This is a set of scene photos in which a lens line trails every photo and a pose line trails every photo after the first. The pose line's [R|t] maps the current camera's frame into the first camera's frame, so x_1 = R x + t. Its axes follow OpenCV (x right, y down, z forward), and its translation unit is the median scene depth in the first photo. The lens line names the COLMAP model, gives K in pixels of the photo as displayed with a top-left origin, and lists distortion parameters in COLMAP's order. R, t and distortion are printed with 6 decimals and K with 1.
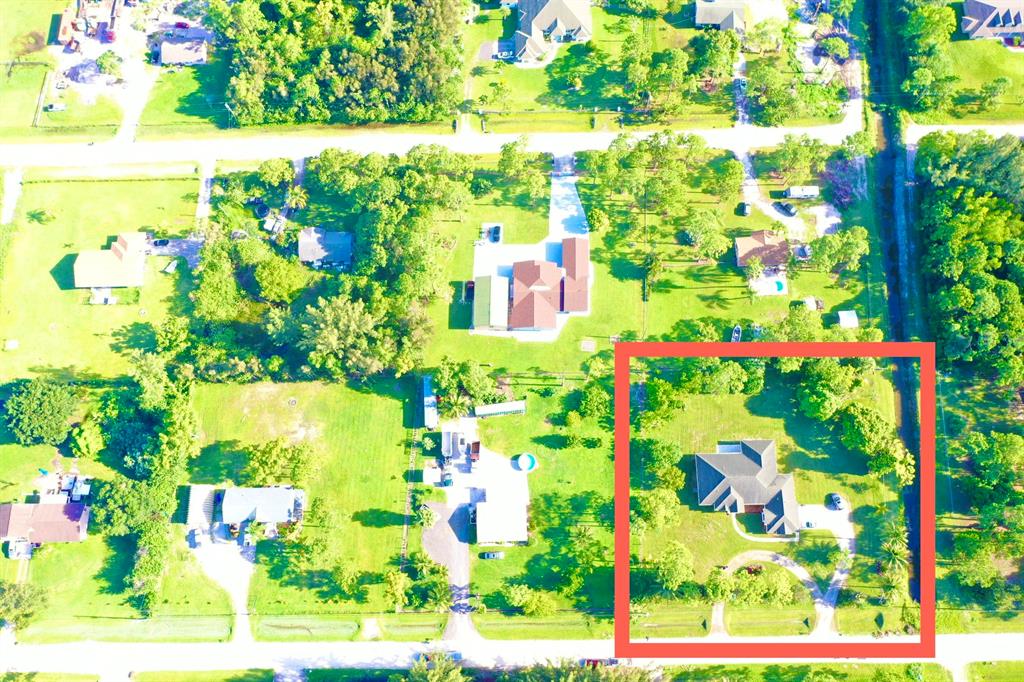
lens RADIAL K [[812.6, 0, 518.4], [0, 812.6, 339.3], [0, 0, 1]] dist [0.002106, 0.002579]
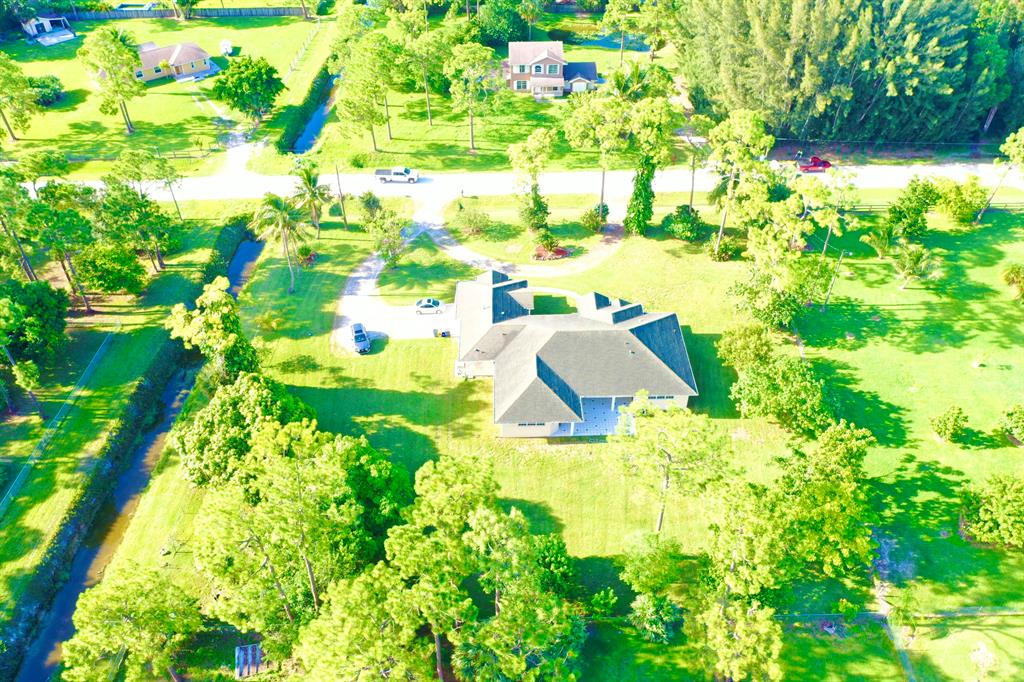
lens RADIAL K [[812.6, 0, 511.3], [0, 812.6, 345.8], [0, 0, 1]] dist [0.002106, 0.002579]
pose [[-0.999296, 0.032337, 0.019035, 0.301274], [0.003371, -0.427876, 0.903831, -0.201092], [0.037372, 0.903259, 0.427465, 0.815059]]
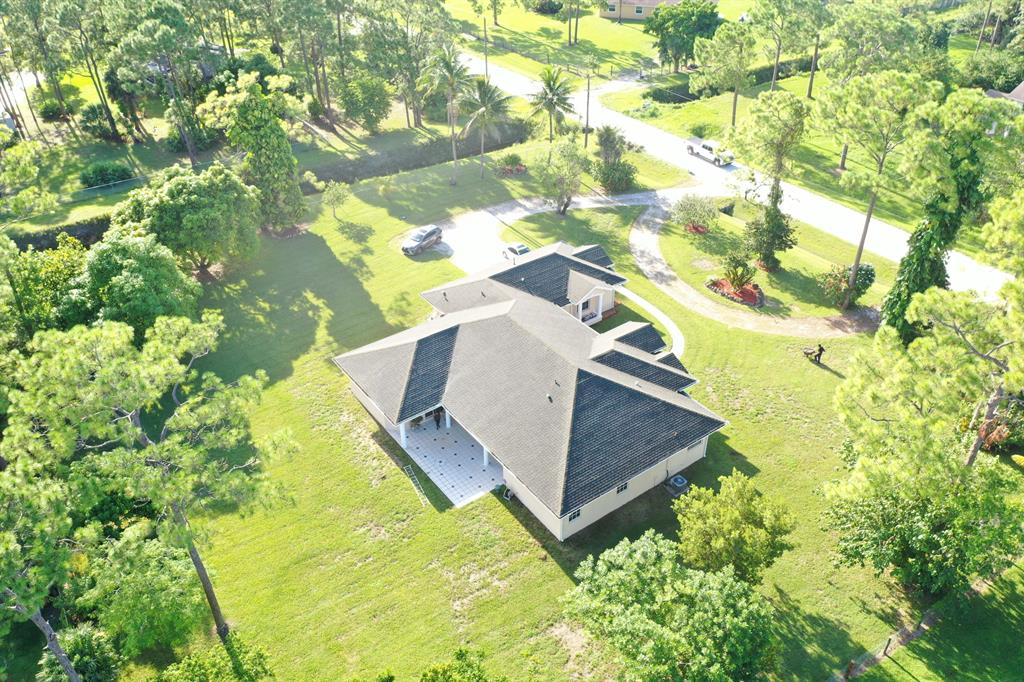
lens RADIAL K [[812.6, 0, 508.8], [0, 812.6, 344.2], [0, 0, 1]] dist [0.002106, 0.002579]
pose [[-0.571851, -0.443020, 0.690449, 0.103973], [0.795403, -0.093413, 0.598839, 0.012398], [-0.200801, 0.891632, 0.405797, 0.885638]]
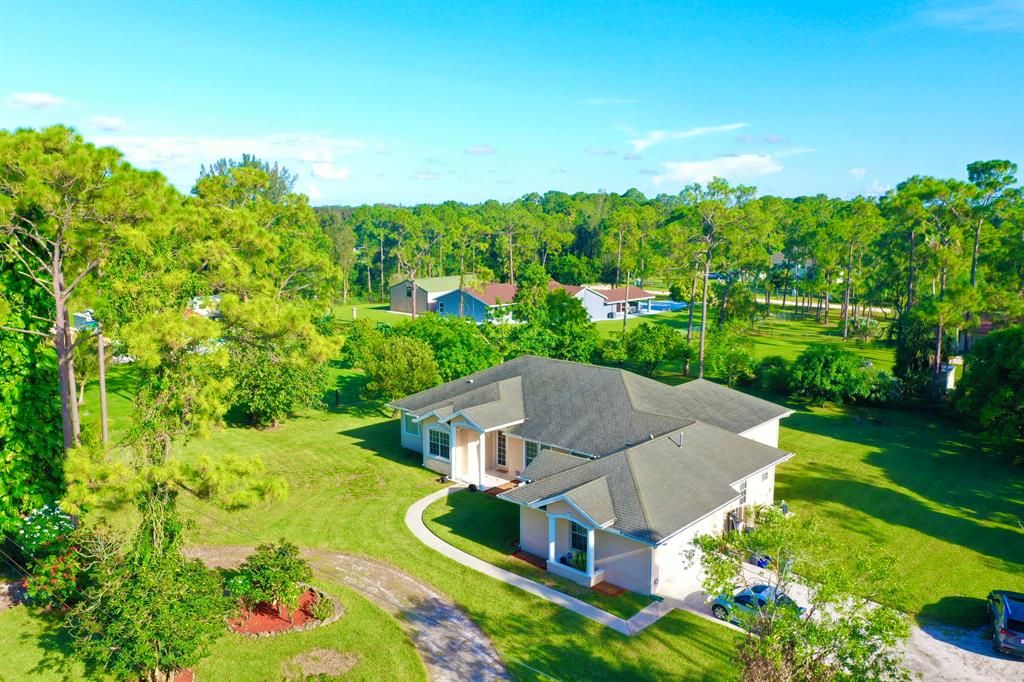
lens RADIAL K [[812.6, 0, 511.9], [0, 812.6, 333.5], [0, 0, 1]] dist [0.002106, 0.002579]
pose [[0.742473, 0.130214, -0.657098, 0.414627], [-0.649001, 0.382803, -0.657465, 0.334435], [0.165928, 0.914607, 0.368729, 0.881869]]
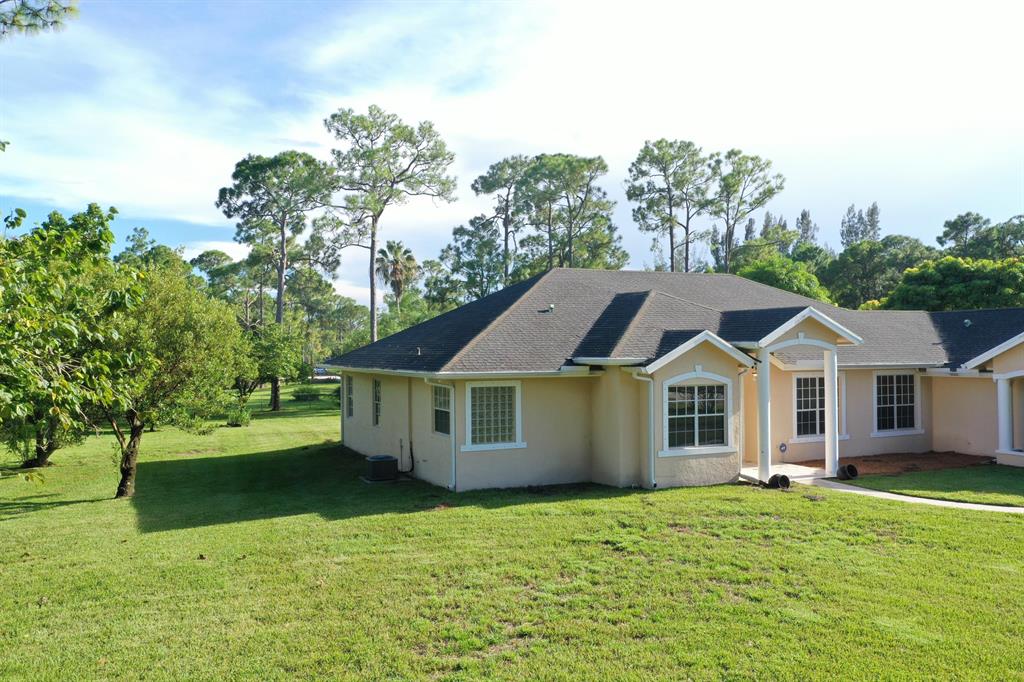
lens RADIAL K [[812.6, 0, 509.8], [0, 812.6, 337.1], [0, 0, 1]] dist [0.002106, 0.002579]
pose [[0.909713, 0.027450, 0.414330, 0.192189], [0.392991, 0.265304, -0.880438, 0.281512], [-0.134091, 0.963774, 0.230563, 0.963990]]
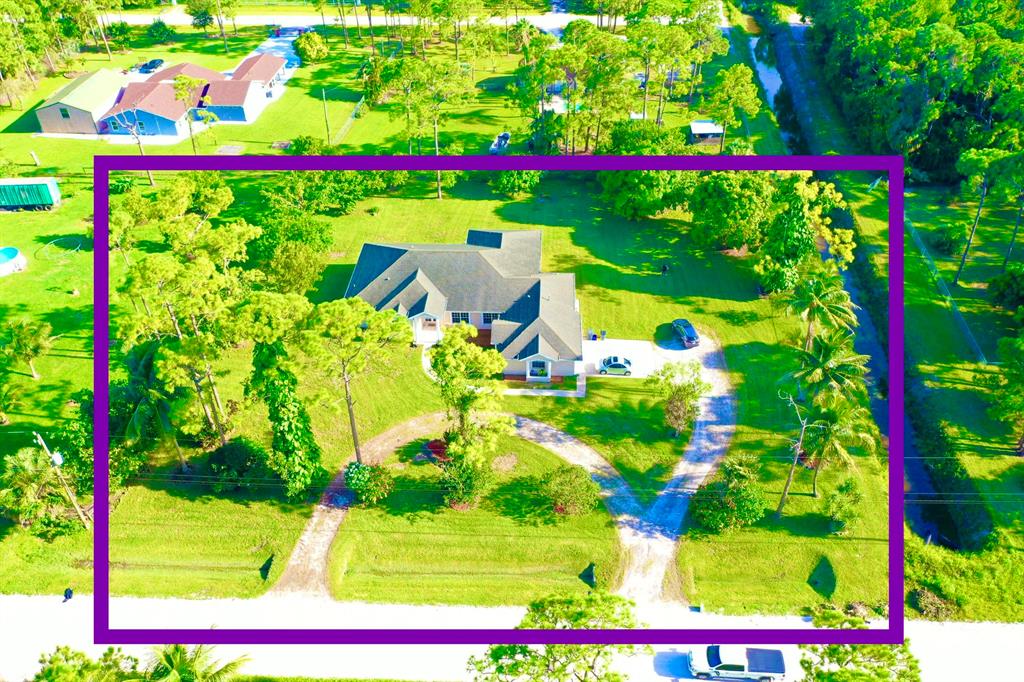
lens RADIAL K [[812.6, 0, 512.4], [0, 812.6, 340.8], [0, 0, 1]] dist [0.002106, 0.002579]
pose [[0.998409, 0.047361, -0.030603, 0.319285], [-0.056347, 0.817018, -0.573853, 0.440175], [-0.002175, 0.574664, 0.818386, 0.669132]]
